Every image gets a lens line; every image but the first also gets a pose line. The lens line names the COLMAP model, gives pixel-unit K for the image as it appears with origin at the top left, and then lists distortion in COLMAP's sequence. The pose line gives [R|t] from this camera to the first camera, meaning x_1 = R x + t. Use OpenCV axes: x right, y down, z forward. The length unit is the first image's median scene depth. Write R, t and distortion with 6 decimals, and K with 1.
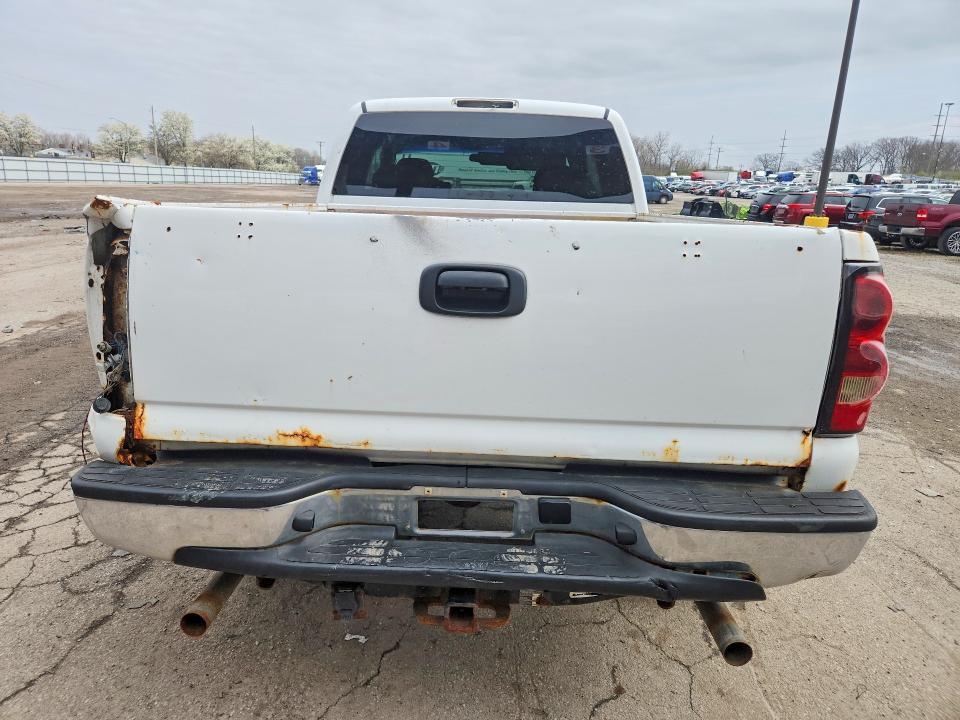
lens RADIAL K [[704.1, 0, 480.0], [0, 704.1, 360.0], [0, 0, 1]] dist [0.017503, -0.001295]
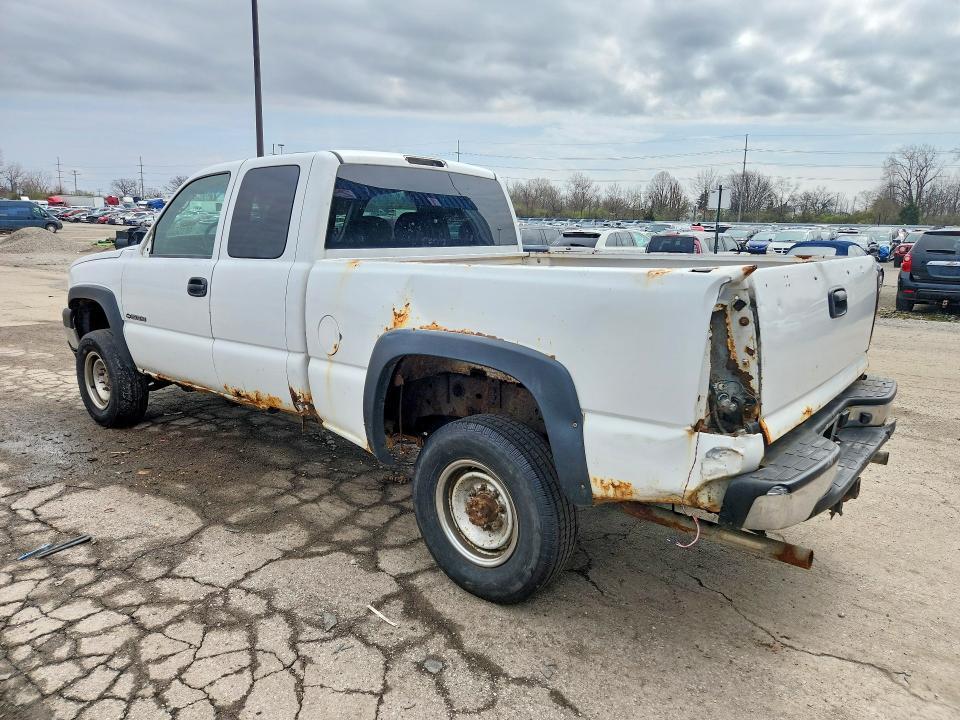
lens RADIAL K [[715.7, 0, 480.0], [0, 715.7, 360.0], [0, 0, 1]] dist [0.085798, -0.087299]
pose [[0.552927, -0.171829, 0.815320, -0.186591], [0.198404, 0.977512, 0.071459, -0.024749], [-0.809263, 0.122252, 0.574585, 0.064394]]
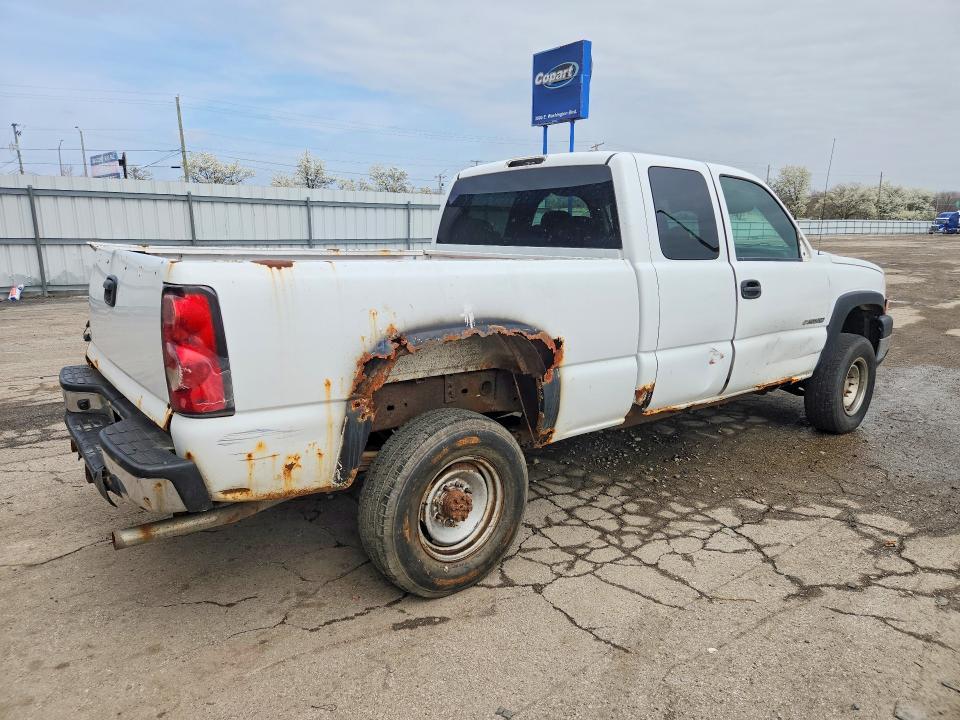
lens RADIAL K [[715.7, 0, 480.0], [0, 715.7, 360.0], [0, 0, 1]] dist [0.085798, -0.087299]
pose [[0.626441, 0.106761, -0.772123, 0.179790], [-0.166279, 0.986078, 0.001438, -0.008599], [0.761527, 0.127487, 0.635471, 0.052073]]
